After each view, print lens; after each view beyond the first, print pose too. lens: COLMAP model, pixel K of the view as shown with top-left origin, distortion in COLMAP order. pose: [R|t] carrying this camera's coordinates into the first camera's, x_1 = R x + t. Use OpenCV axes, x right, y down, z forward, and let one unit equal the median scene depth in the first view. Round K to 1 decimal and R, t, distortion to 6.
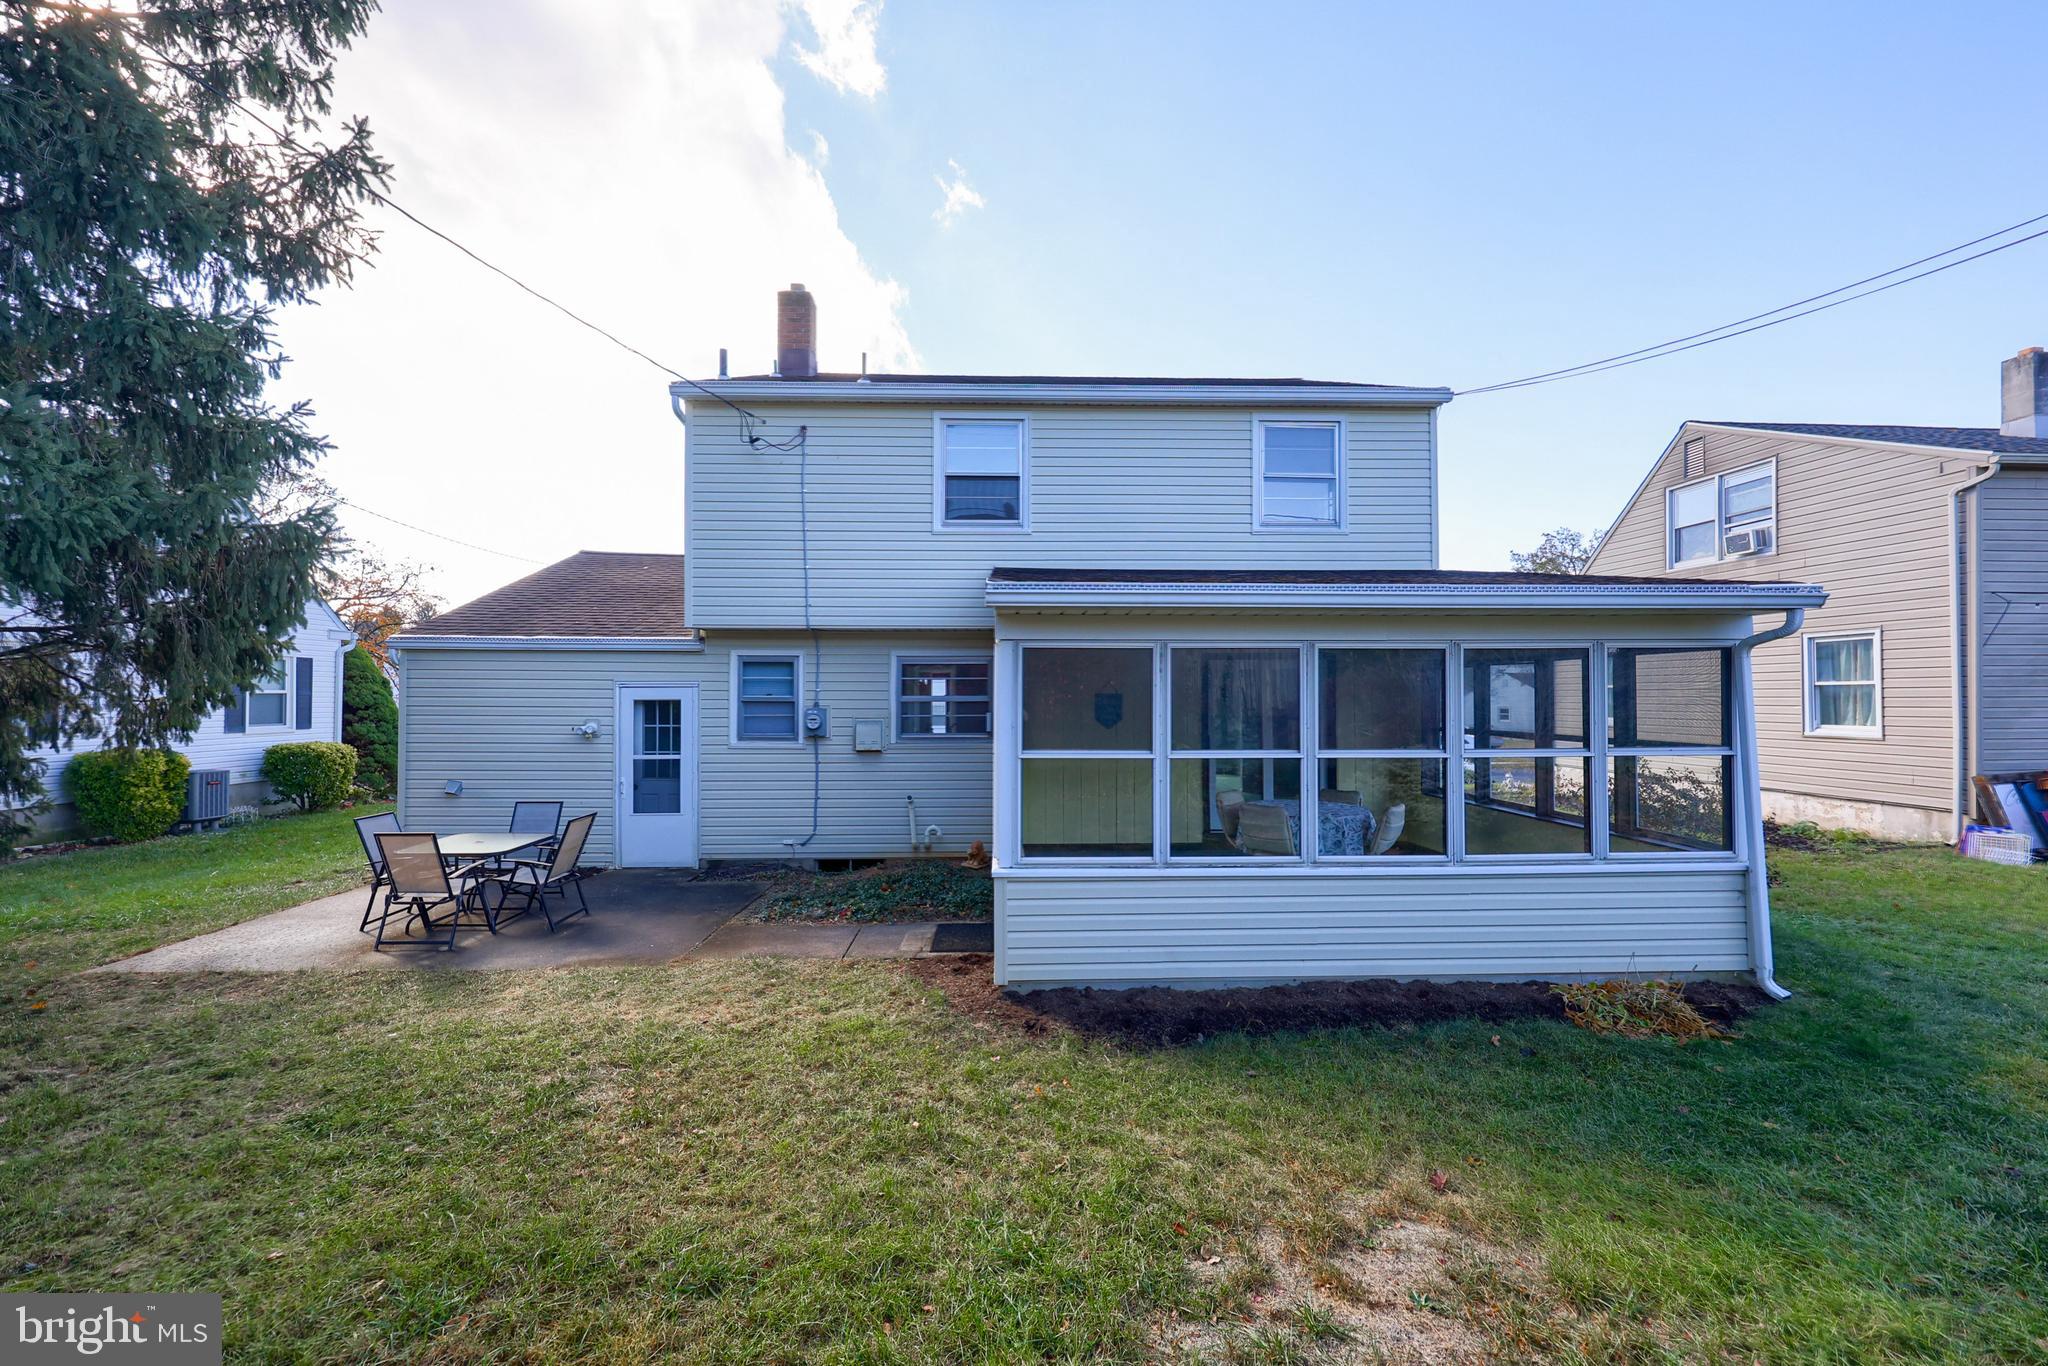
lens RADIAL K [[824.8, 0, 1002.6], [0, 824.8, 679.3], [0, 0, 1]] dist [-0.006908, 0.000239]
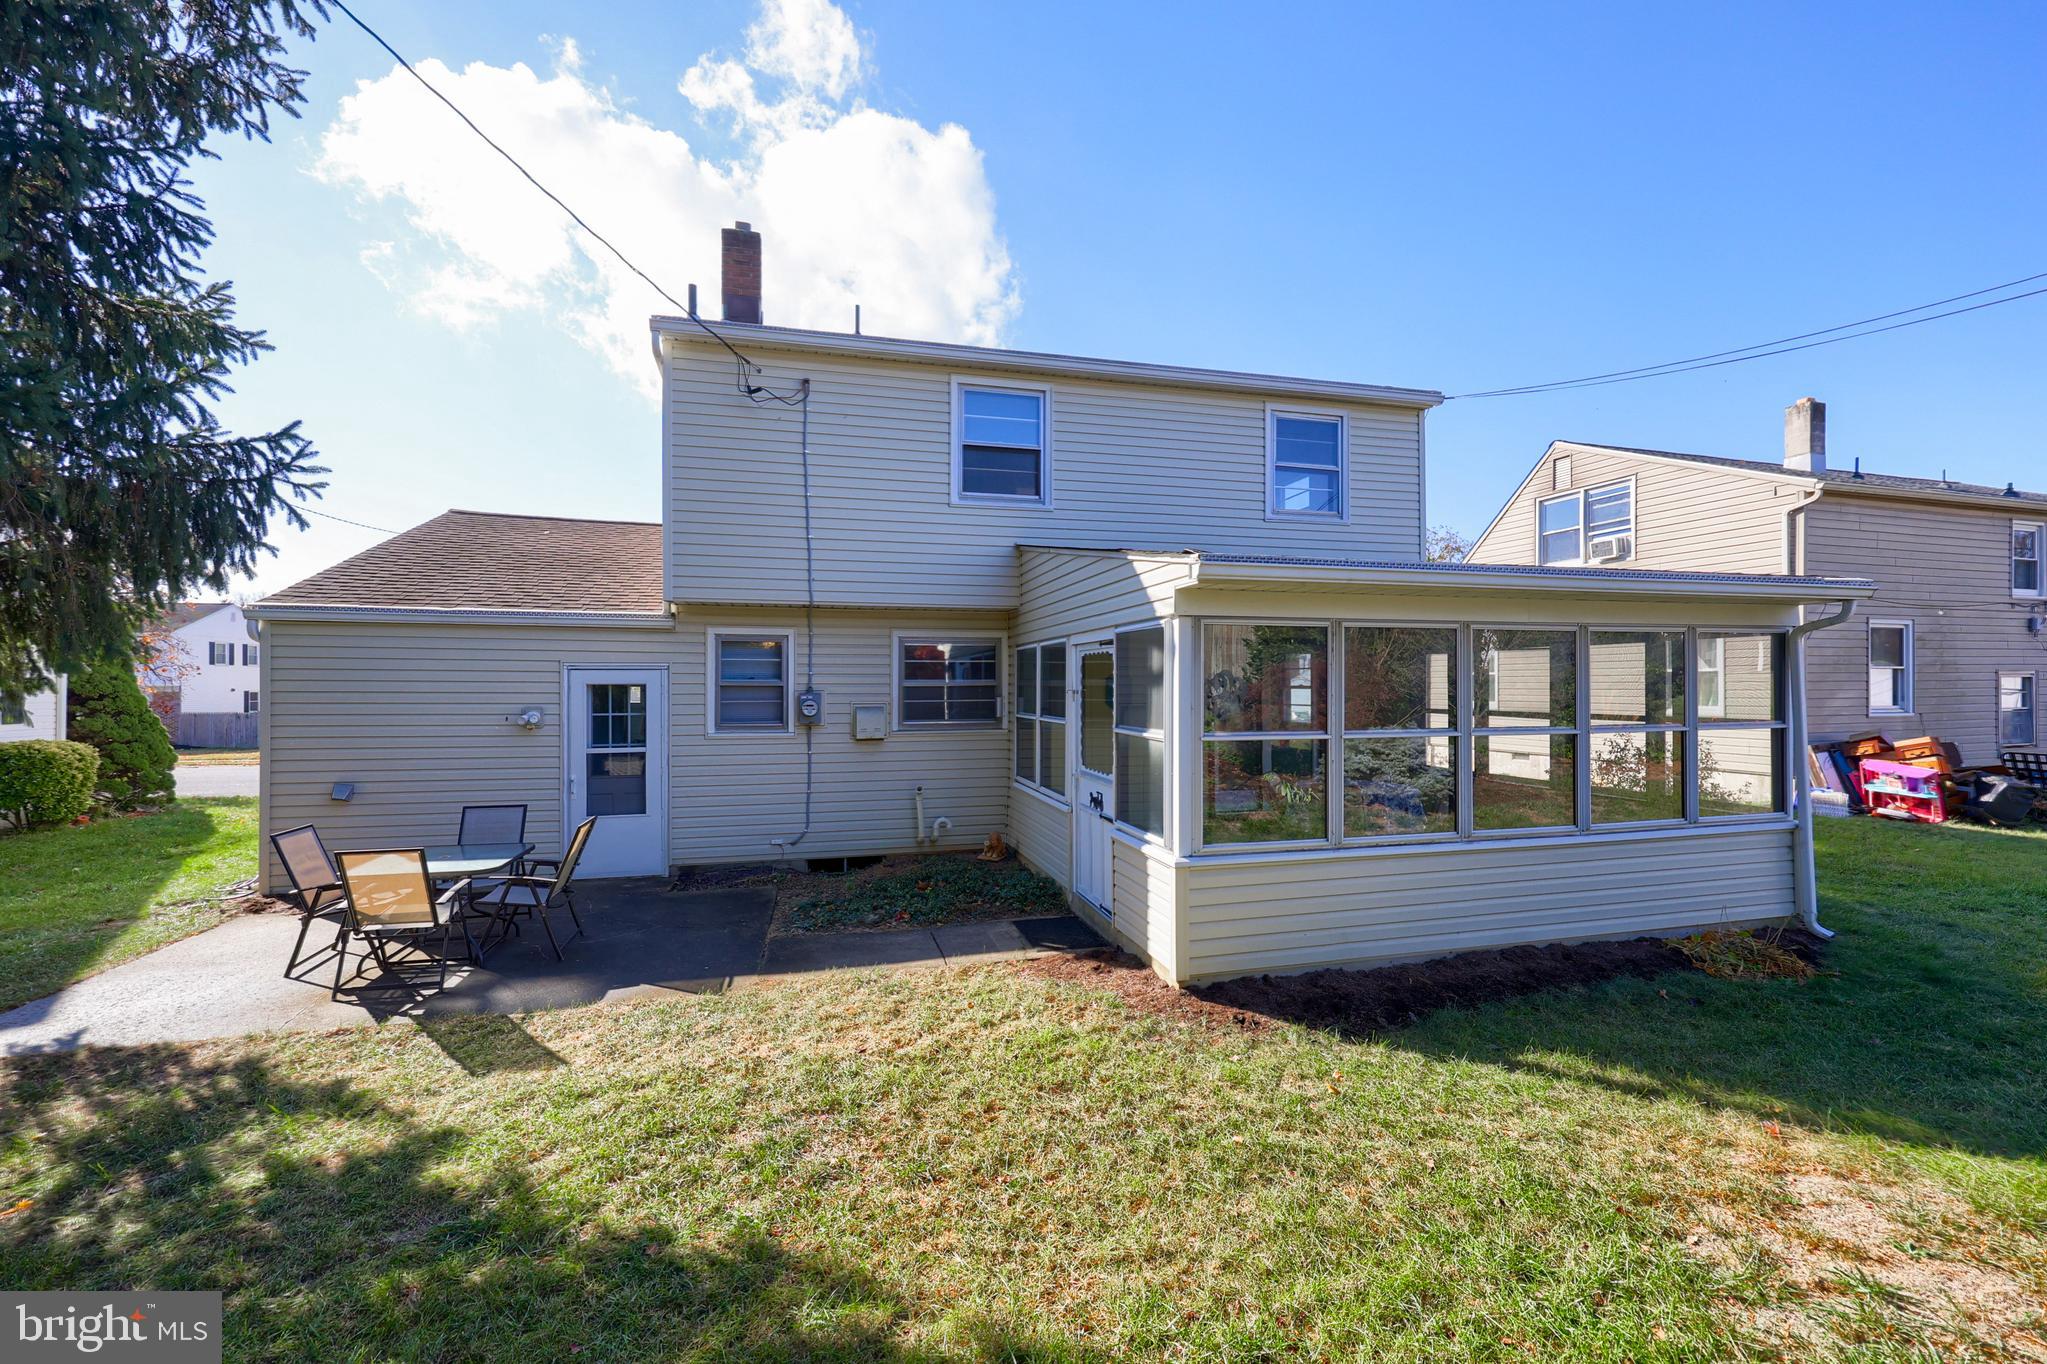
lens RADIAL K [[824.4, 0, 1018.4], [0, 824.4, 687.0], [0, 0, 1]] dist [-0.006908, 0.000239]
pose [[0.974679, -0.000889, 0.223609, -0.282492], [-0.004089, 0.999754, 0.021798, 0.009863], [-0.223573, -0.022160, 0.974435, 0.090884]]
